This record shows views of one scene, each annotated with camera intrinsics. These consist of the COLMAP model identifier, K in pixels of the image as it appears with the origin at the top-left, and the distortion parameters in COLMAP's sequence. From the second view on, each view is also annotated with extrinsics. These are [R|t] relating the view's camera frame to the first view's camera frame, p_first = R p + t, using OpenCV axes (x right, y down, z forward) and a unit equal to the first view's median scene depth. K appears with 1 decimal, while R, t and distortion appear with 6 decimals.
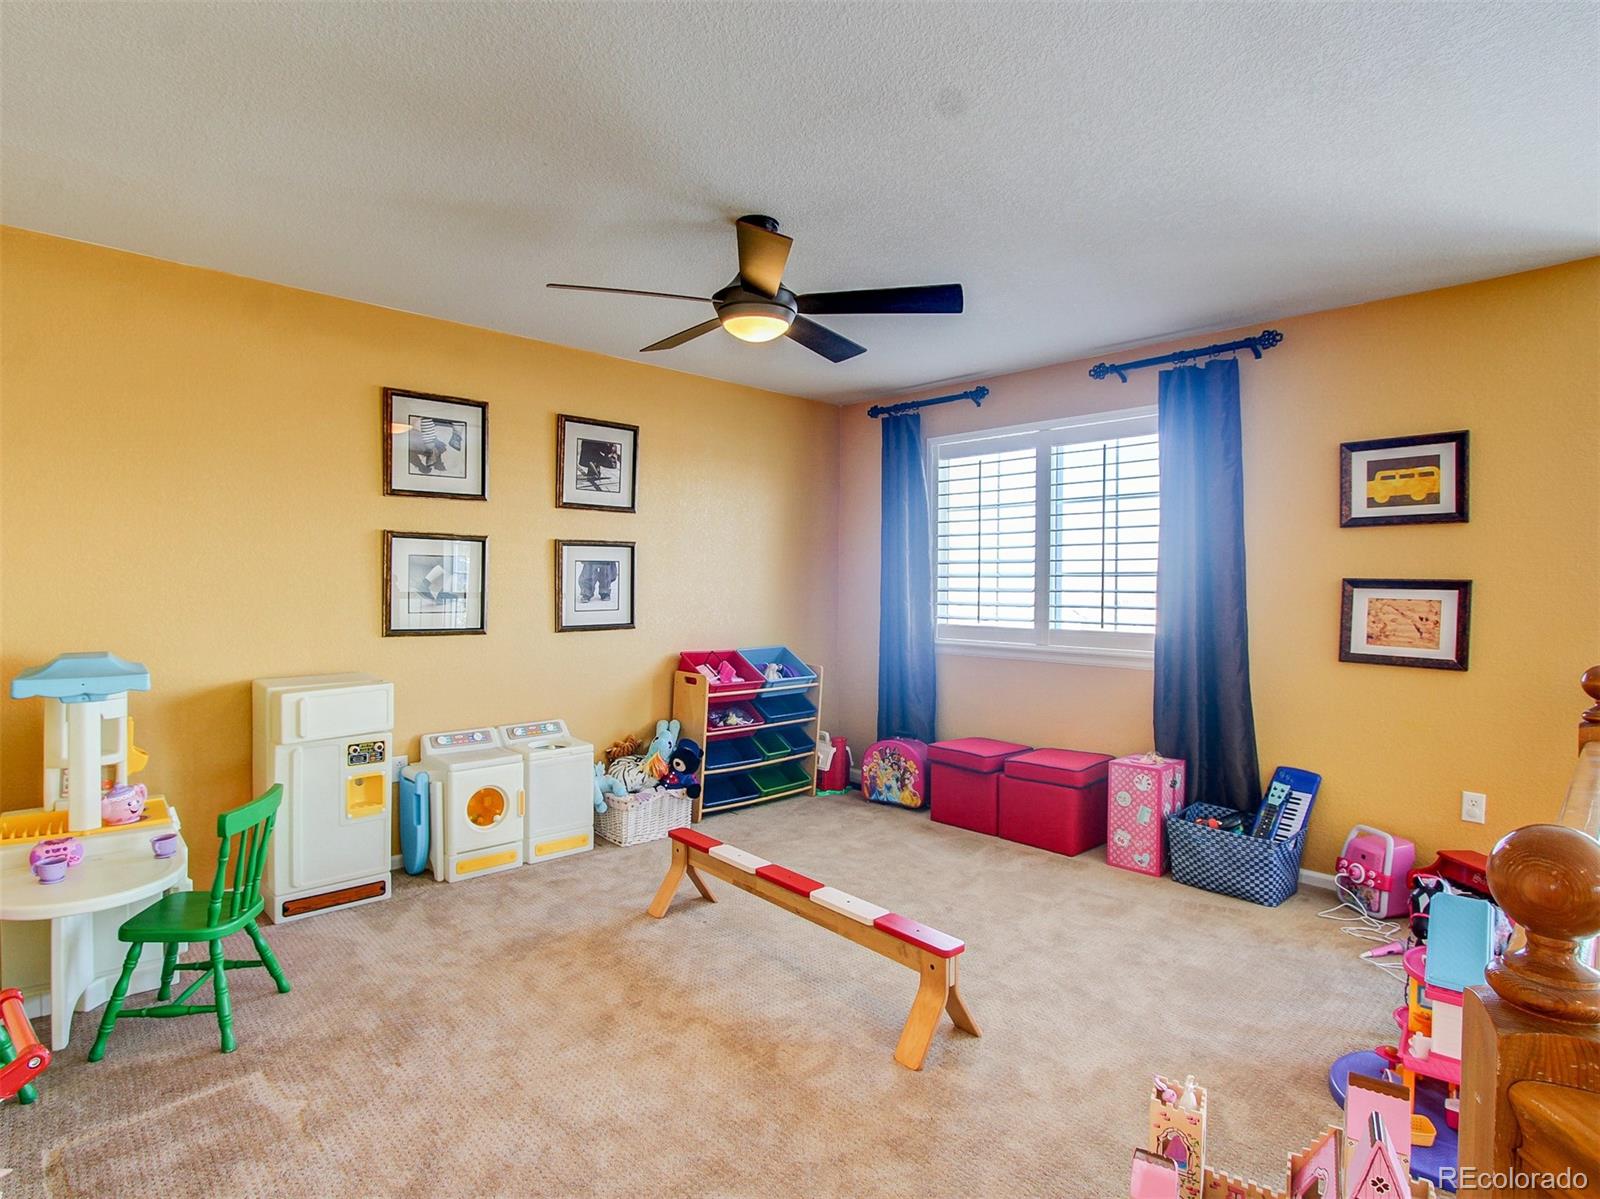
lens RADIAL K [[836.2, 0, 792.0], [0, 836.2, 597.4], [0, 0, 1]] dist [-0.020657, 0.002424]
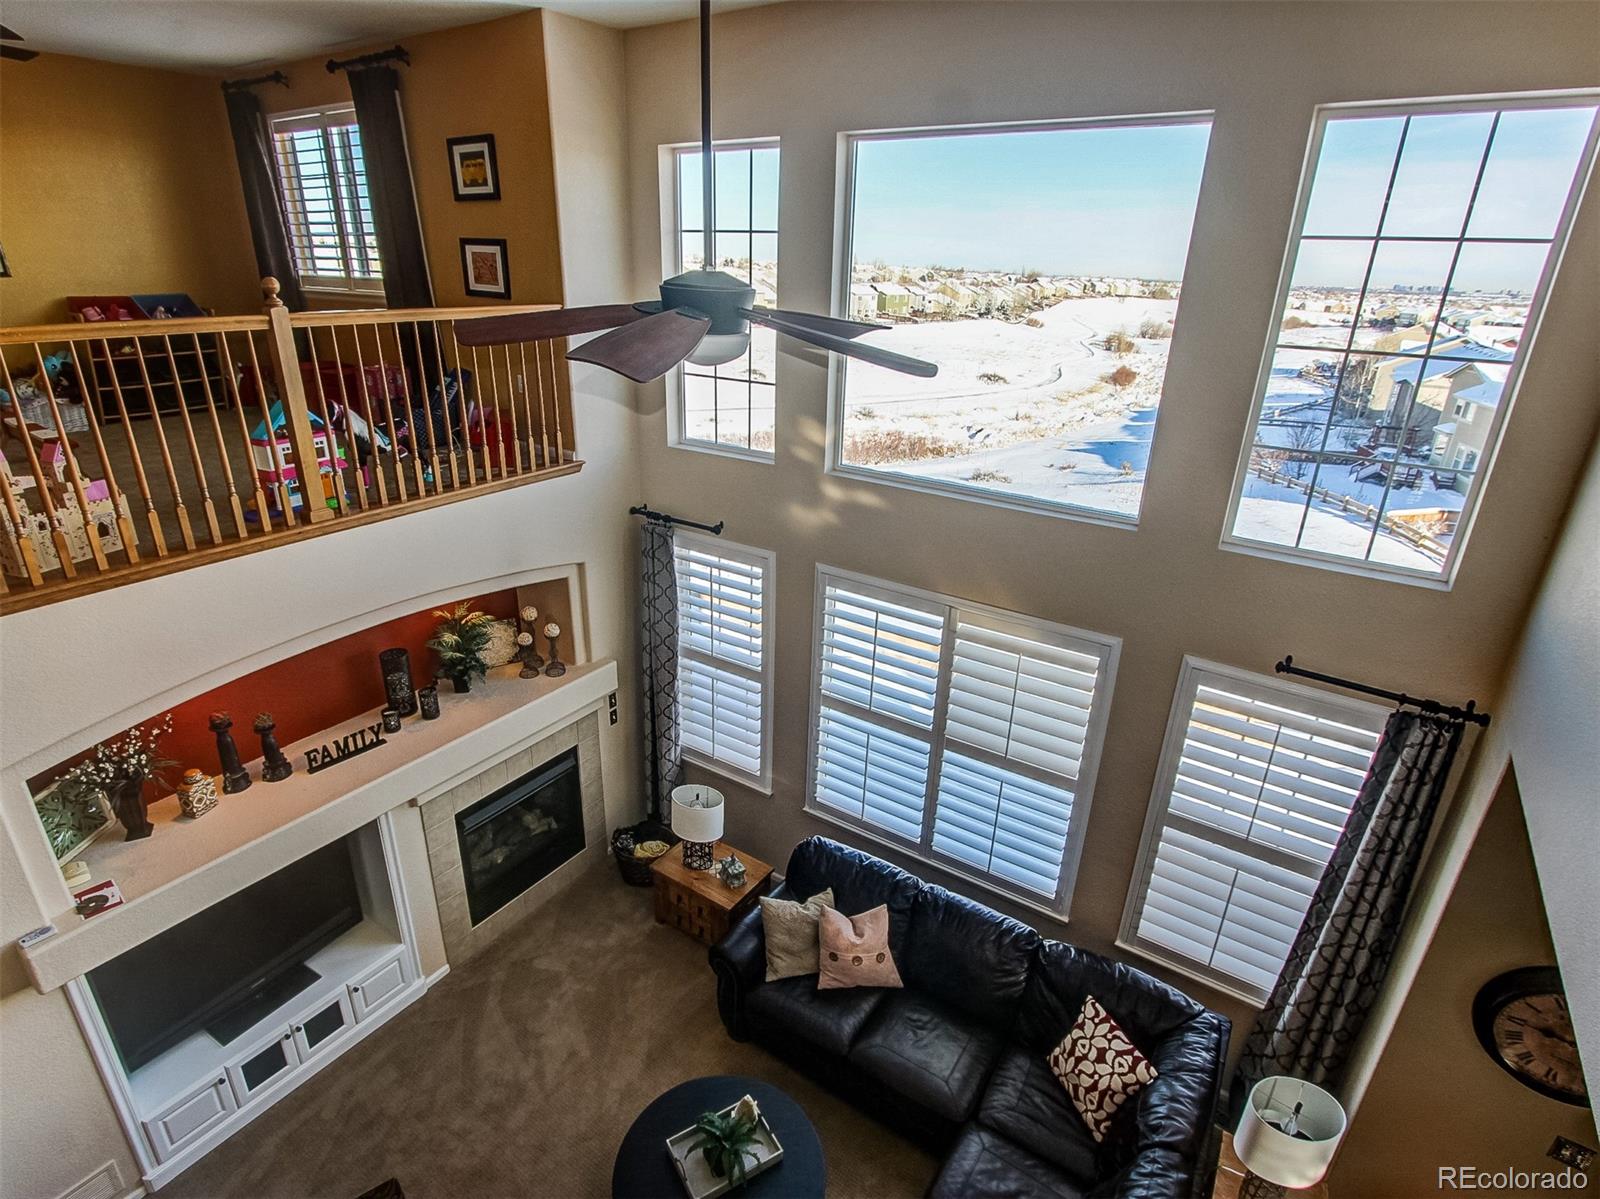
lens RADIAL K [[836.2, 0, 792.0], [0, 836.2, 597.4], [0, 0, 1]] dist [-0.020657, 0.002424]
pose [[0.977616, -0.082314, 0.193628, 0.899630], [0.000189, 0.920636, 0.390422, -0.008771], [-0.210398, -0.381646, 0.900044, -0.770023]]
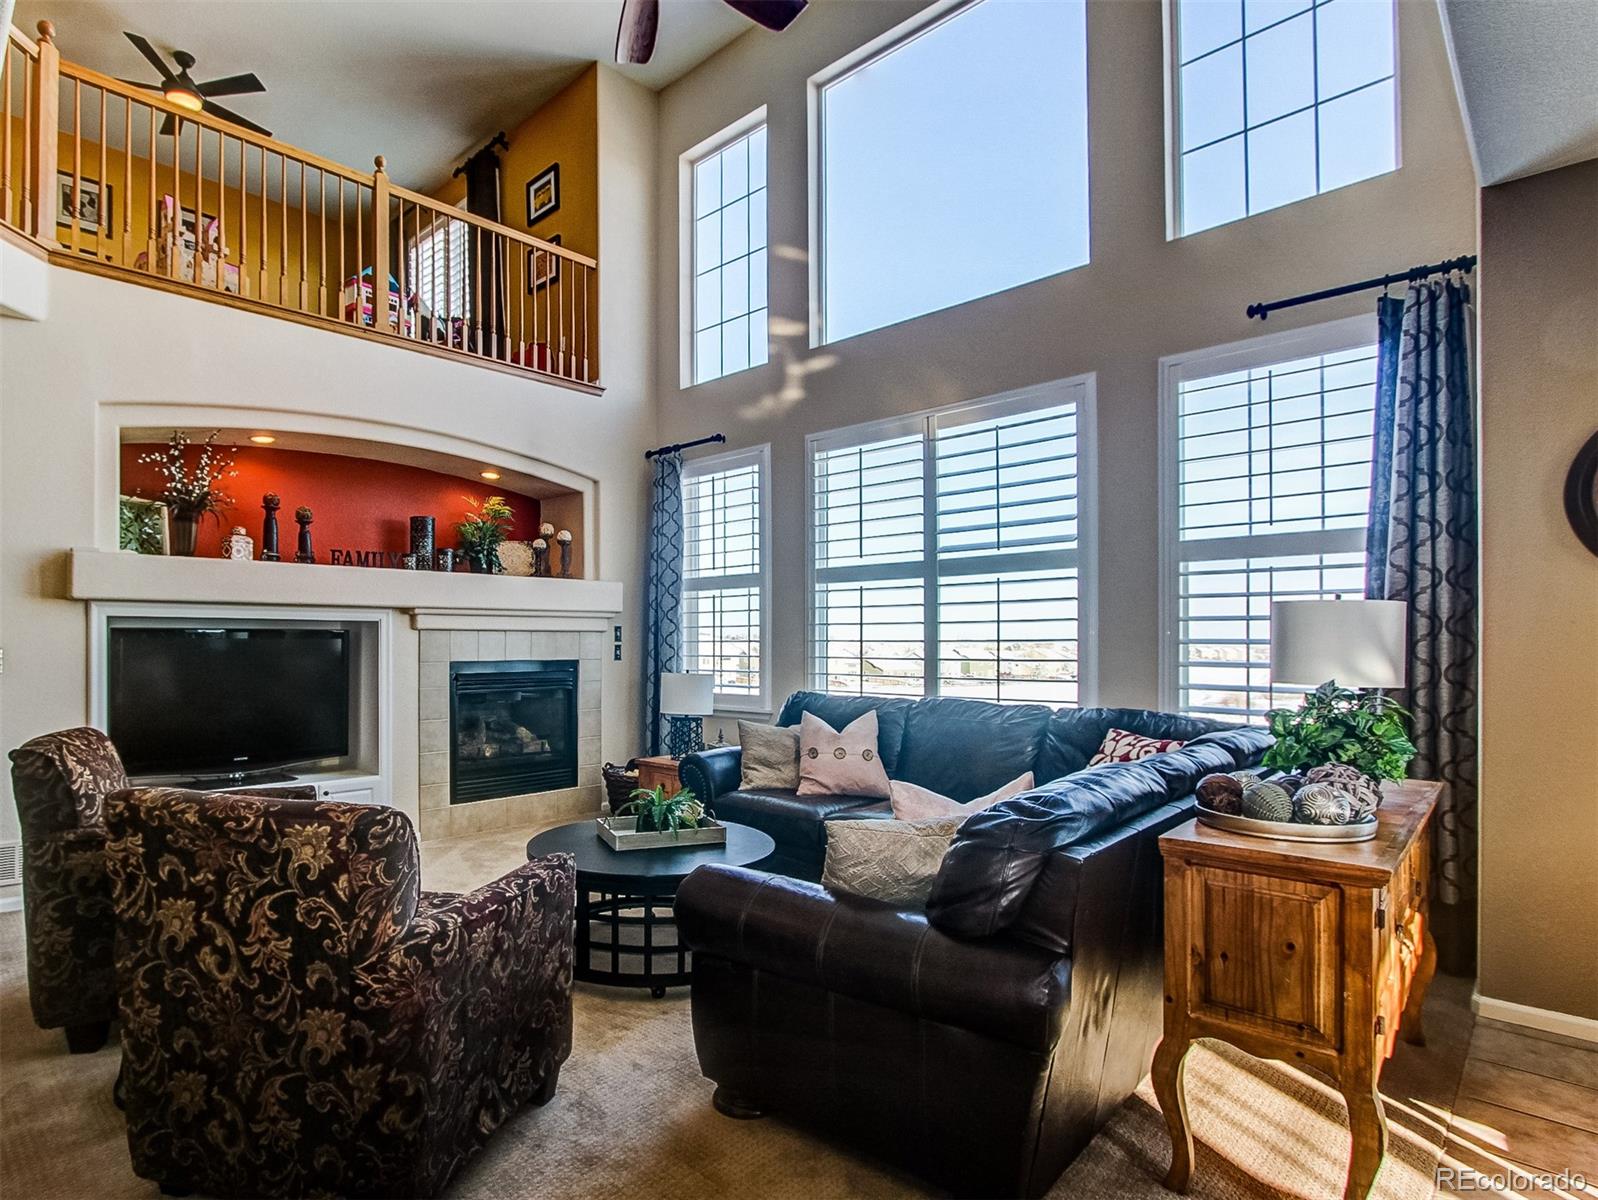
lens RADIAL K [[866.1, 0, 693.3], [0, 866.1, 639.7], [0, 0, 1]] dist [-0.020922, 0.002019]
pose [[0.999574, -0.029108, 0.002286, 1.010150], [0.029109, 0.999576, -0.000579, 0.902374], [-0.002268, 0.000646, 0.999997, -1.040546]]
